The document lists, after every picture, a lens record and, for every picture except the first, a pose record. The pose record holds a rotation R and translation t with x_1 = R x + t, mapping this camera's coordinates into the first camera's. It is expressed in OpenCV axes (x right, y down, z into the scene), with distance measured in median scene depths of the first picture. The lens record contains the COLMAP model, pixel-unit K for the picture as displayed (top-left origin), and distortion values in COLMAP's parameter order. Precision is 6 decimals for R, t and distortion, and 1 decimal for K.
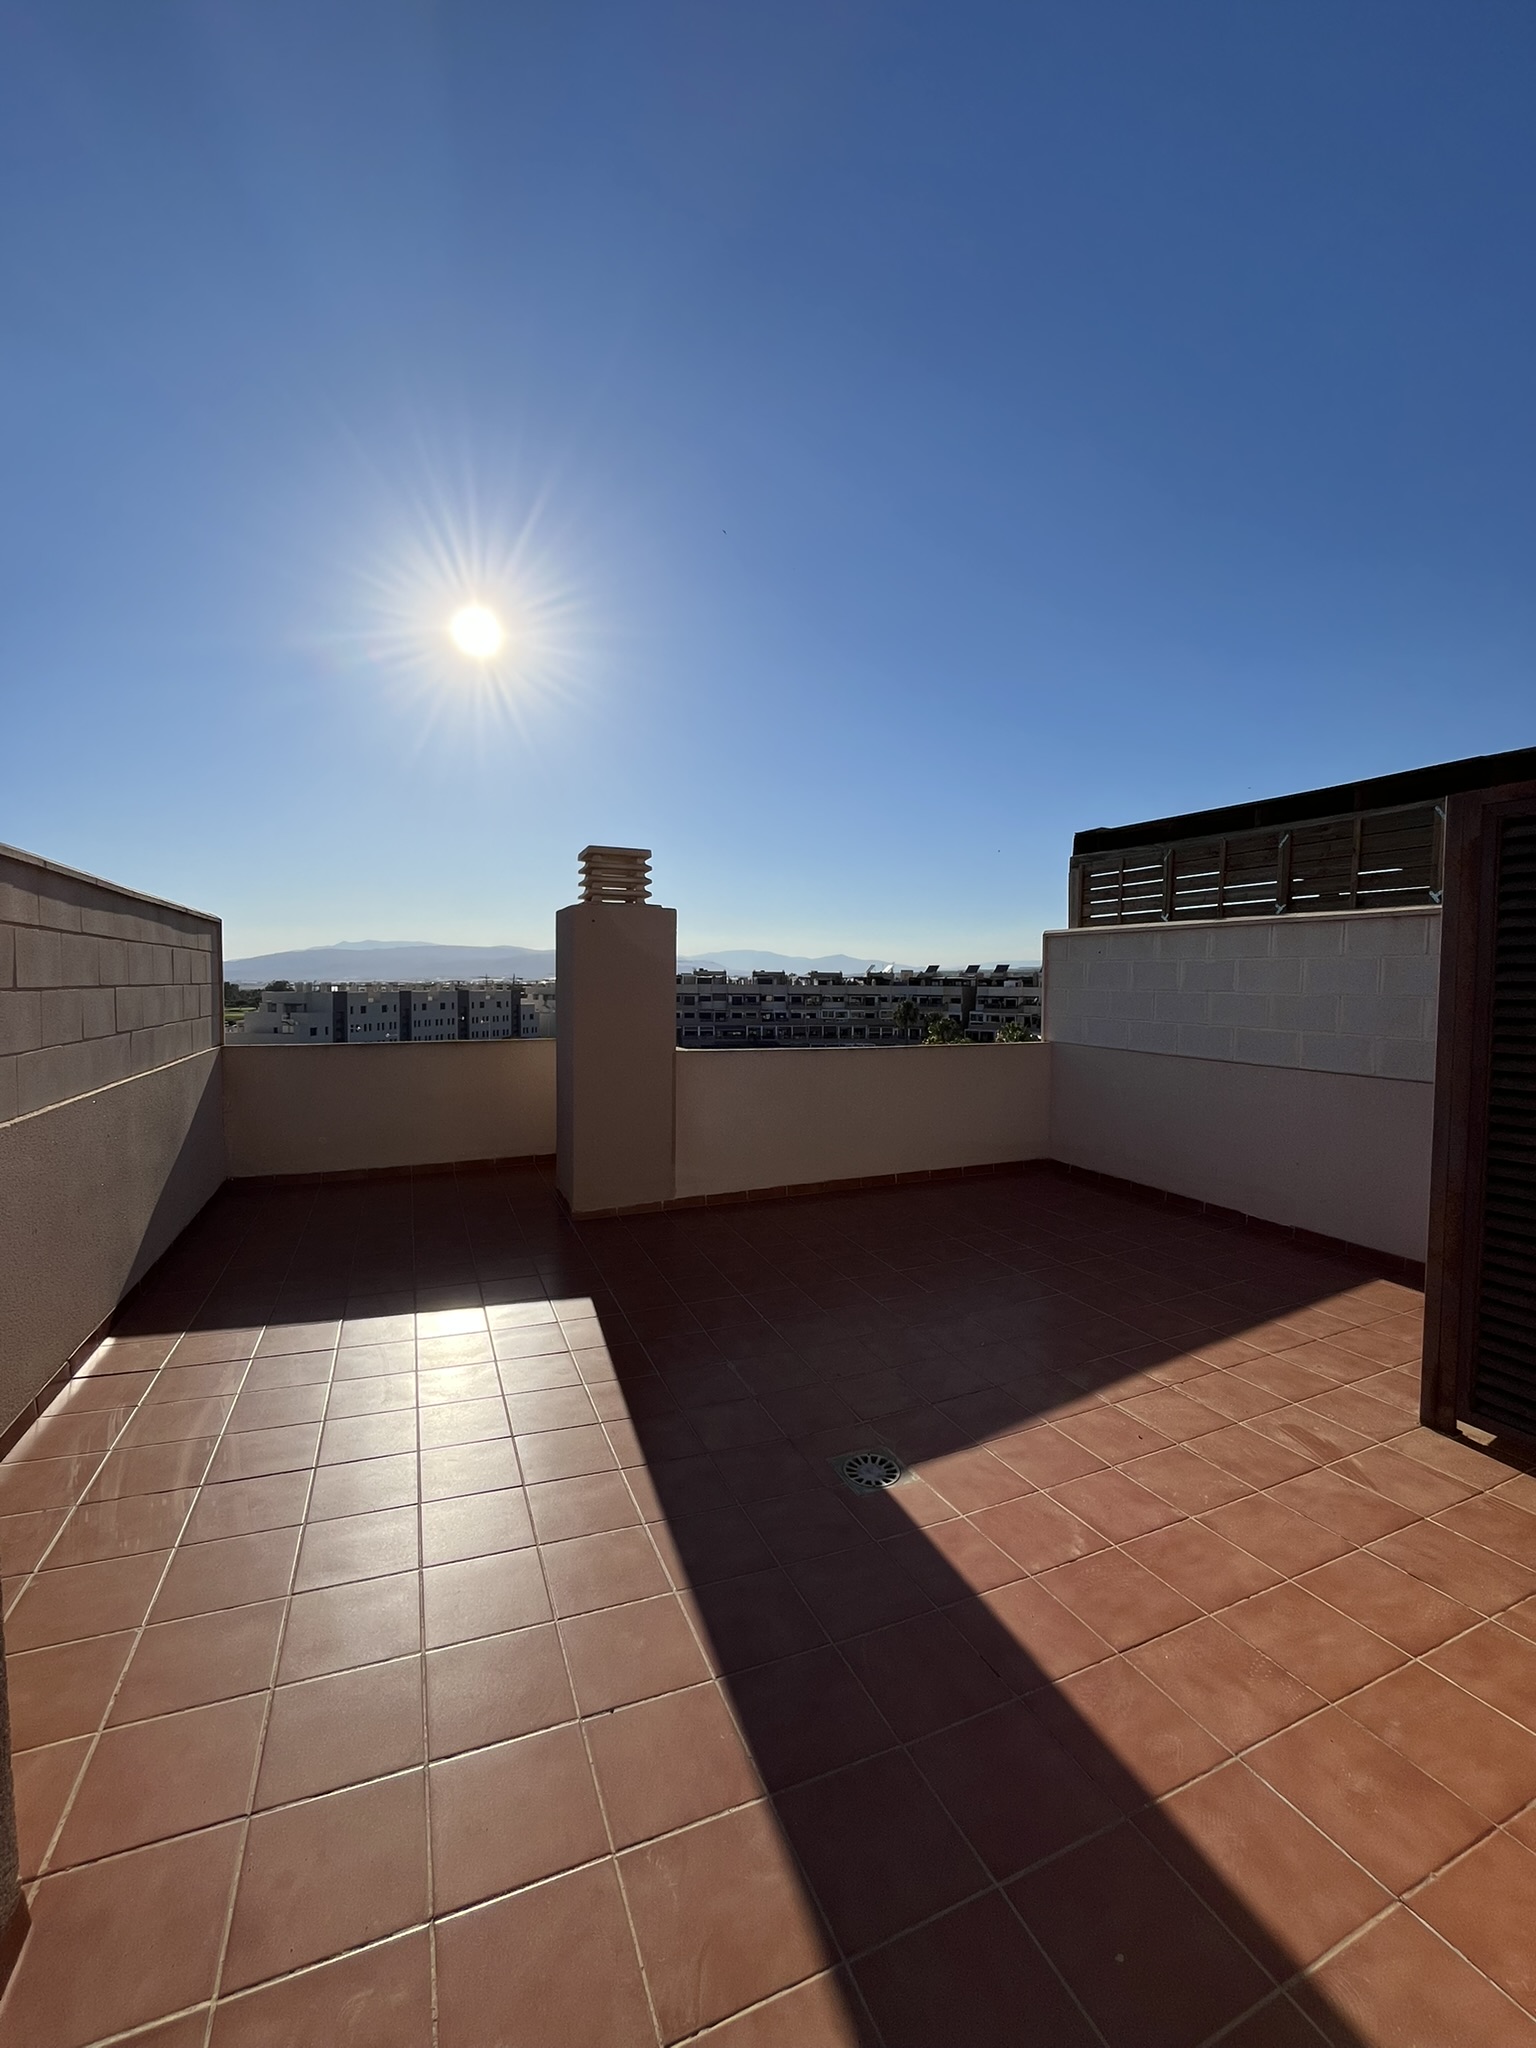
lens RADIAL K [[827.2, 0, 767.7], [0, 827.2, 1019.0], [0, 0, 1]] dist [-0.002025, -0.000538]
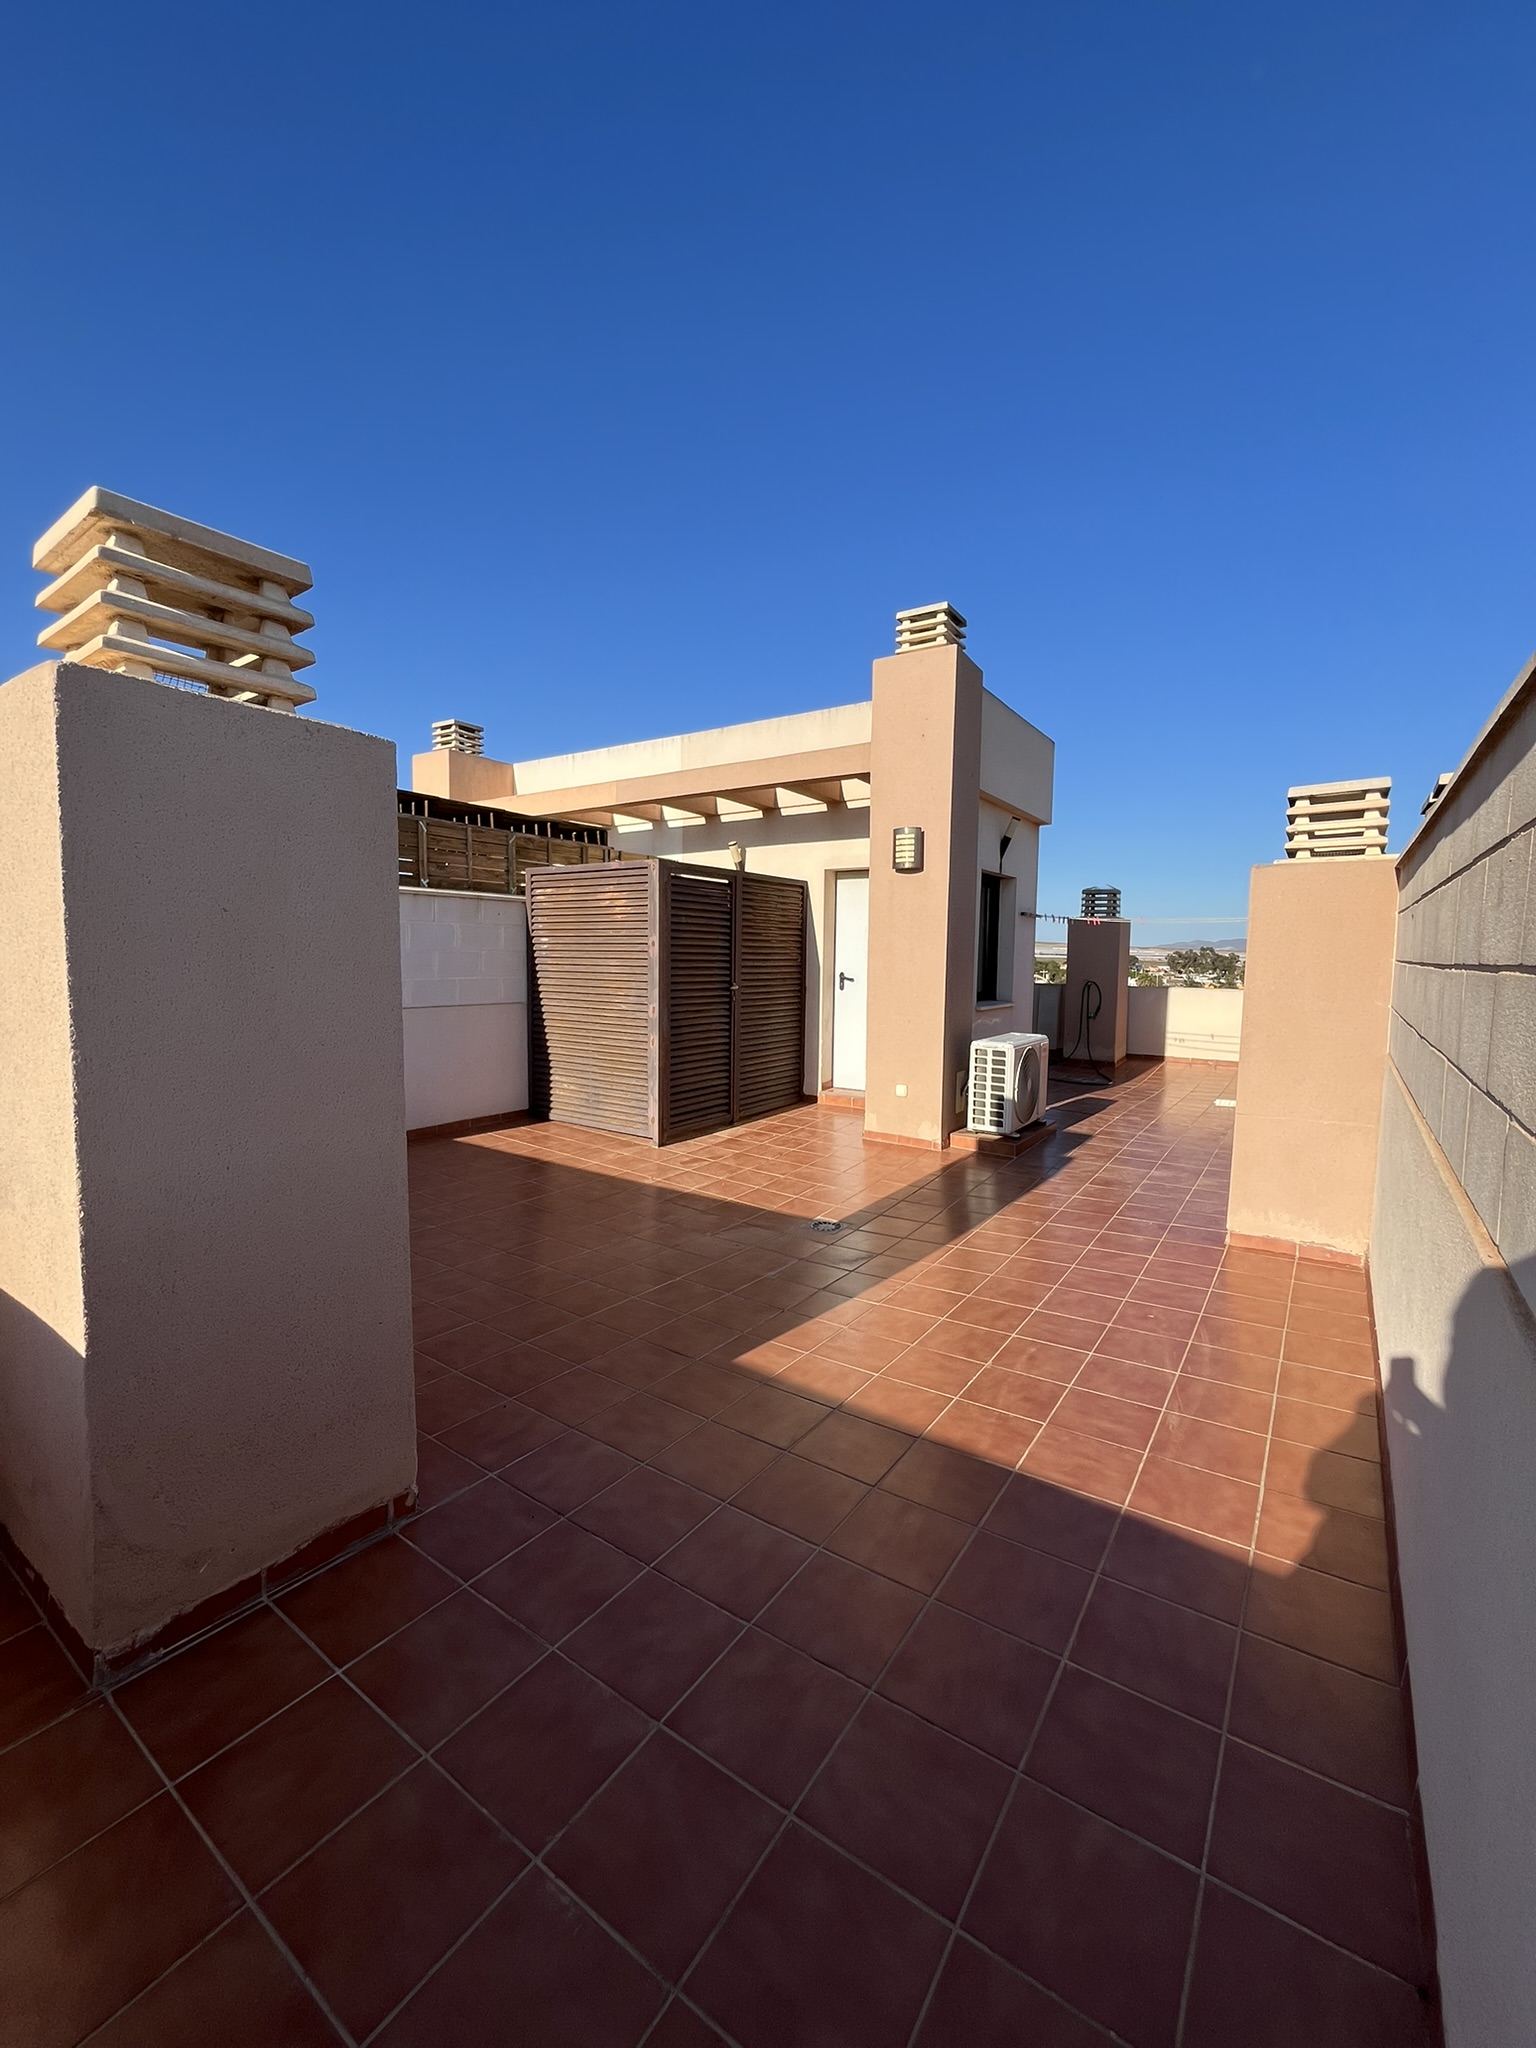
lens RADIAL K [[827.2, 0, 767.7], [0, 827.2, 1019.0], [0, 0, 1]] dist [-0.002025, -0.000538]
pose [[-0.523348, -0.078921, 0.848456, -1.160031], [0.045236, 0.991725, 0.120150, -0.085045], [-0.850917, 0.101261, -0.515447, 1.847462]]
